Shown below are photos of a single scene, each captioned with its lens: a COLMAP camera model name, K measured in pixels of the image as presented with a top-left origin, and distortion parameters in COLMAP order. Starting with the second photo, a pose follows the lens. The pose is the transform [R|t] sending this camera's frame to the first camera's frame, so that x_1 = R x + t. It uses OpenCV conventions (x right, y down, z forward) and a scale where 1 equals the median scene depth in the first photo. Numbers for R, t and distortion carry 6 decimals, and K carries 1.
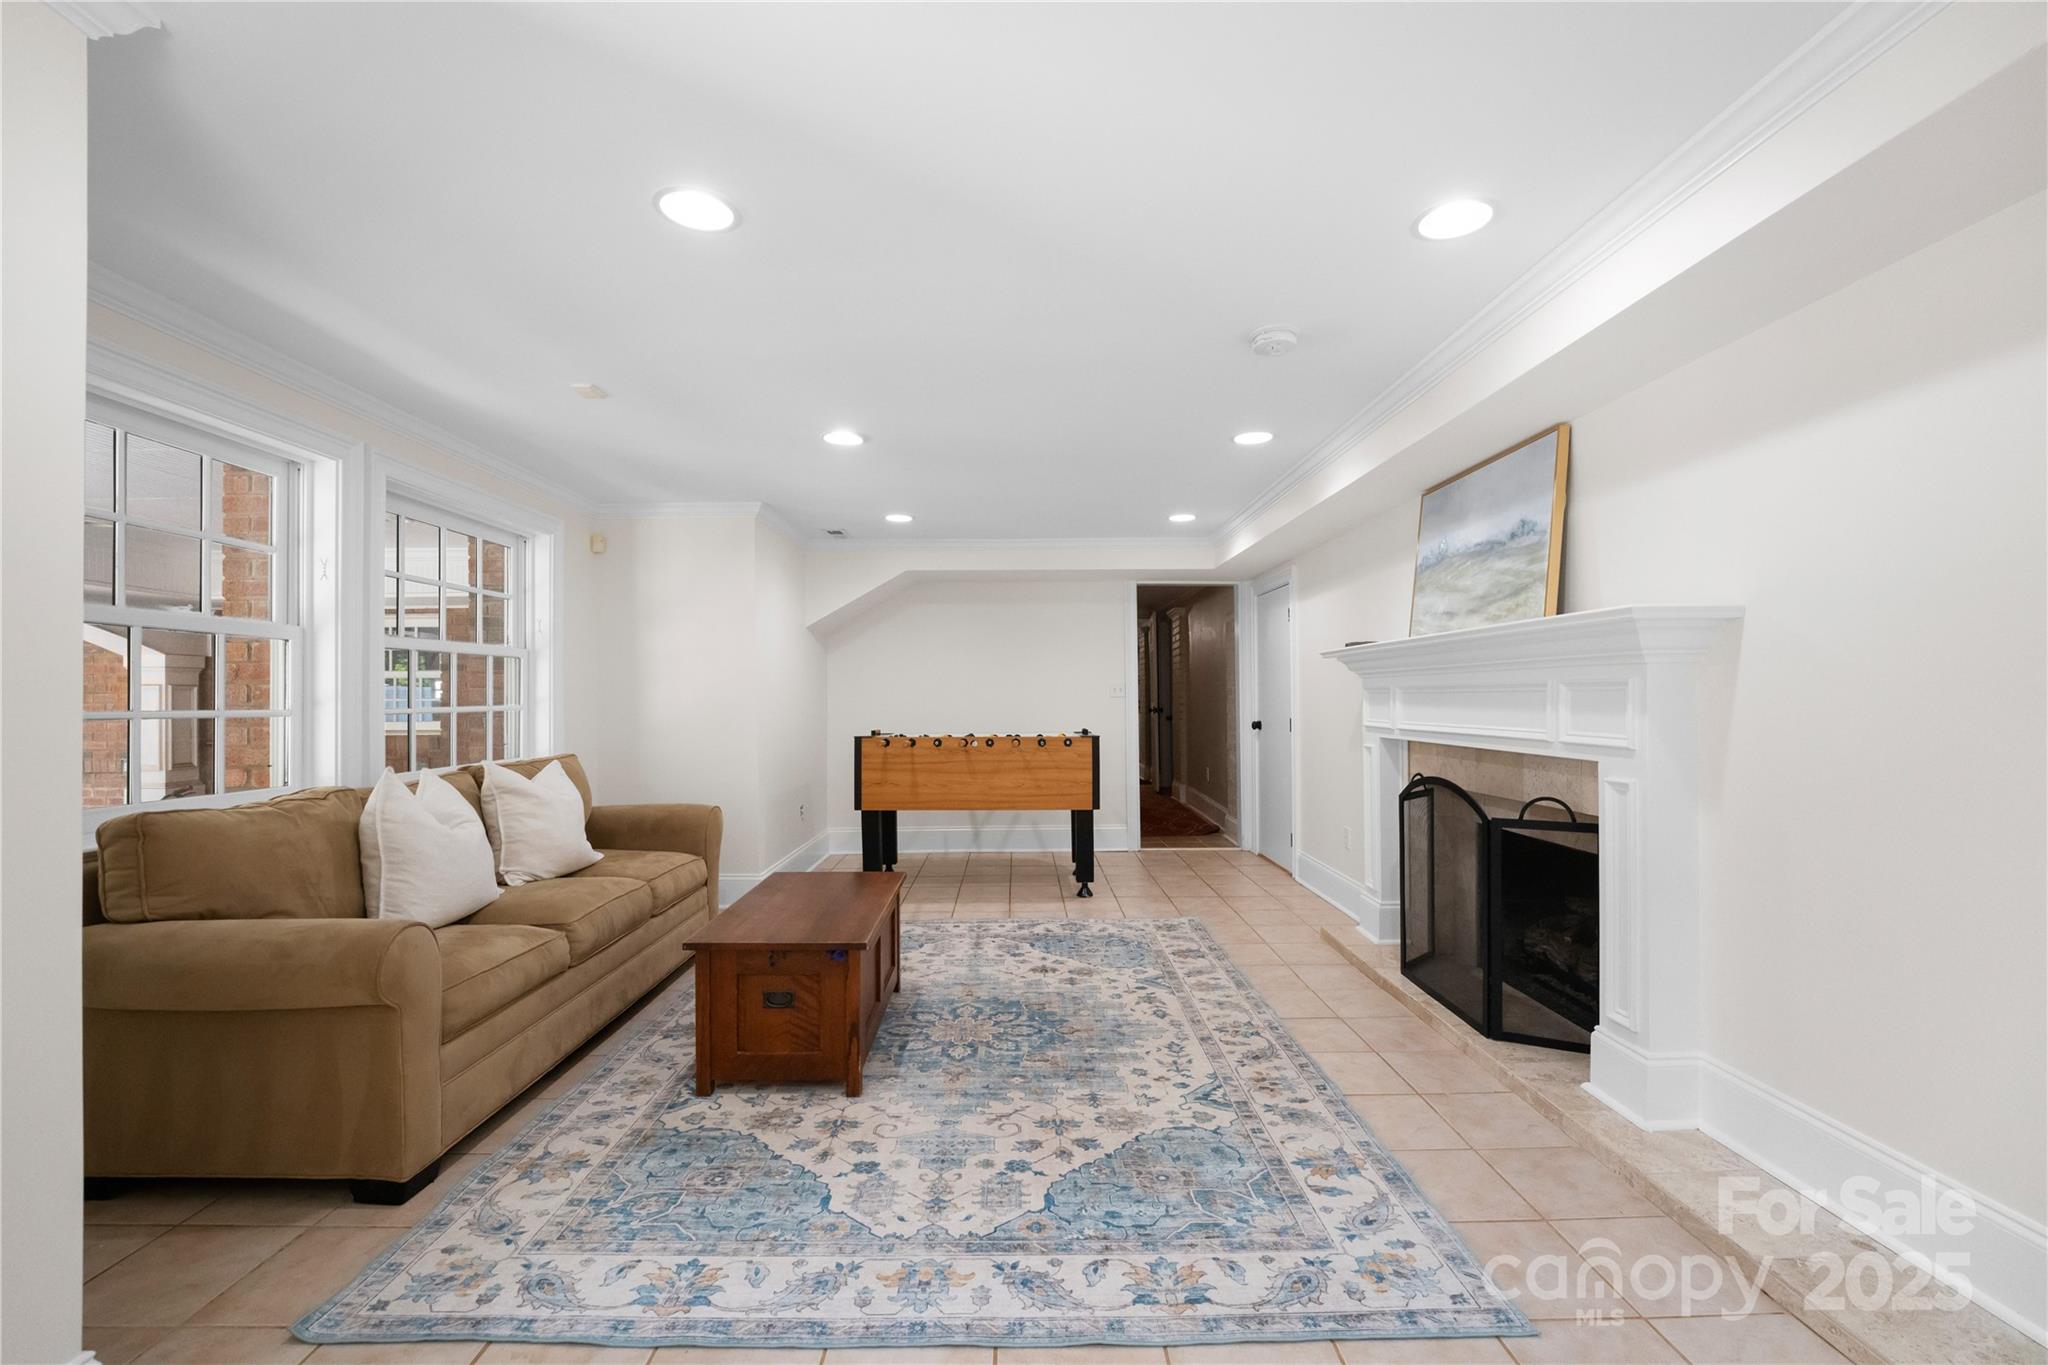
lens RADIAL K [[821.8, 0, 1025.9], [0, 821.8, 676.7], [0, 0, 1]] dist [-0.002629, -0.000205]
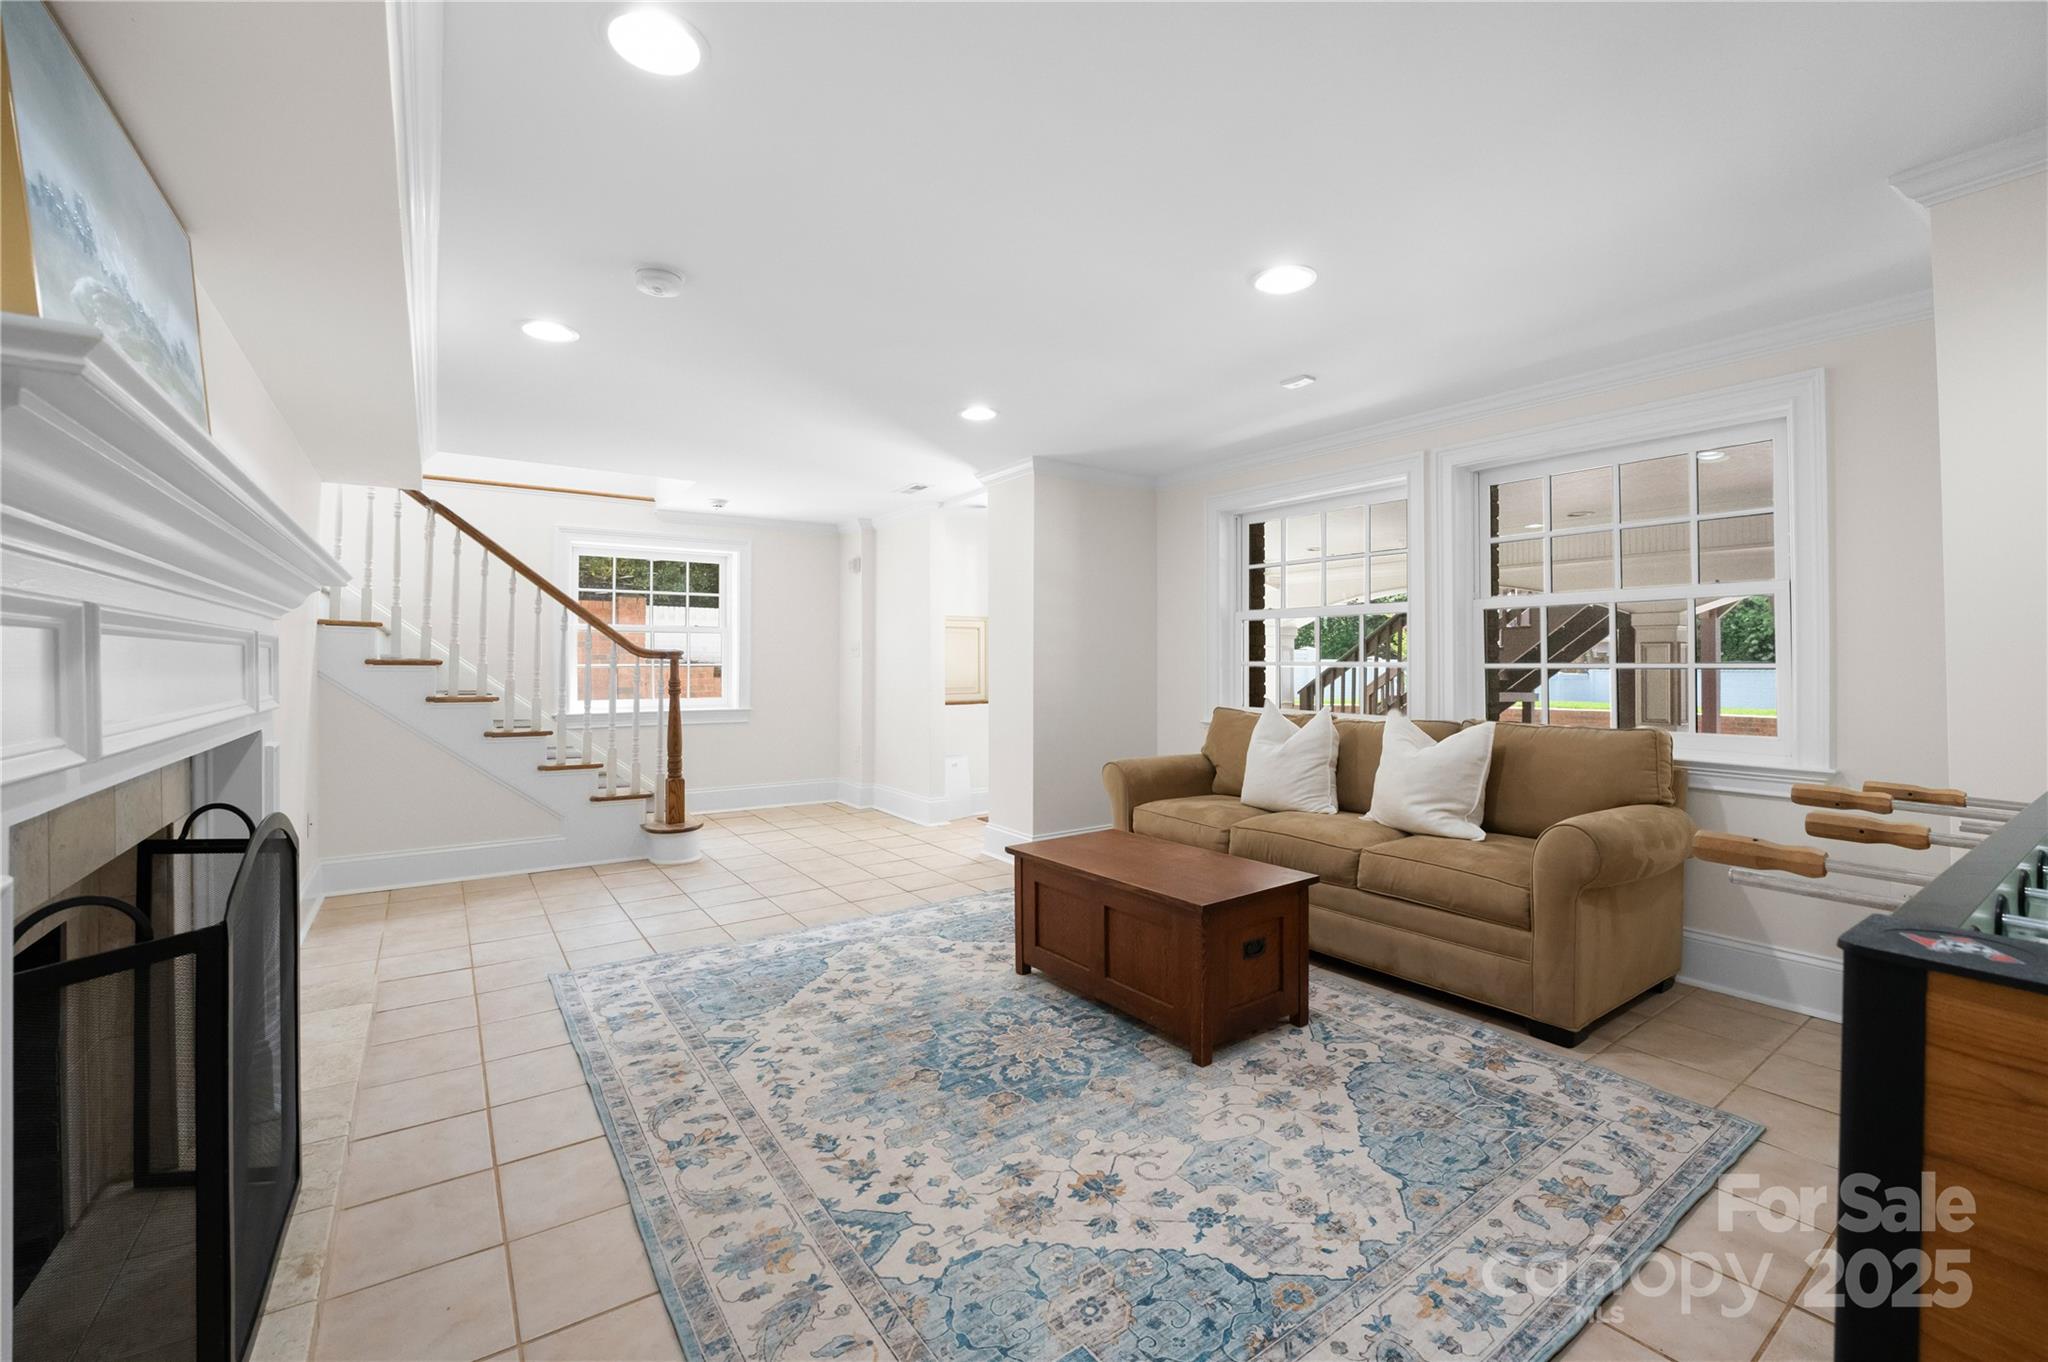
lens RADIAL K [[843.0, 0, 1014.4], [0, 843.0, 675.0], [0, 0, 1]] dist [-0.003221, -0.000297]
pose [[-0.825624, 0.017526, -0.563949, 0.448604], [0.022514, 0.999745, -0.001891, 0.053989], [0.563772, -0.014257, -0.825808, 1.800469]]
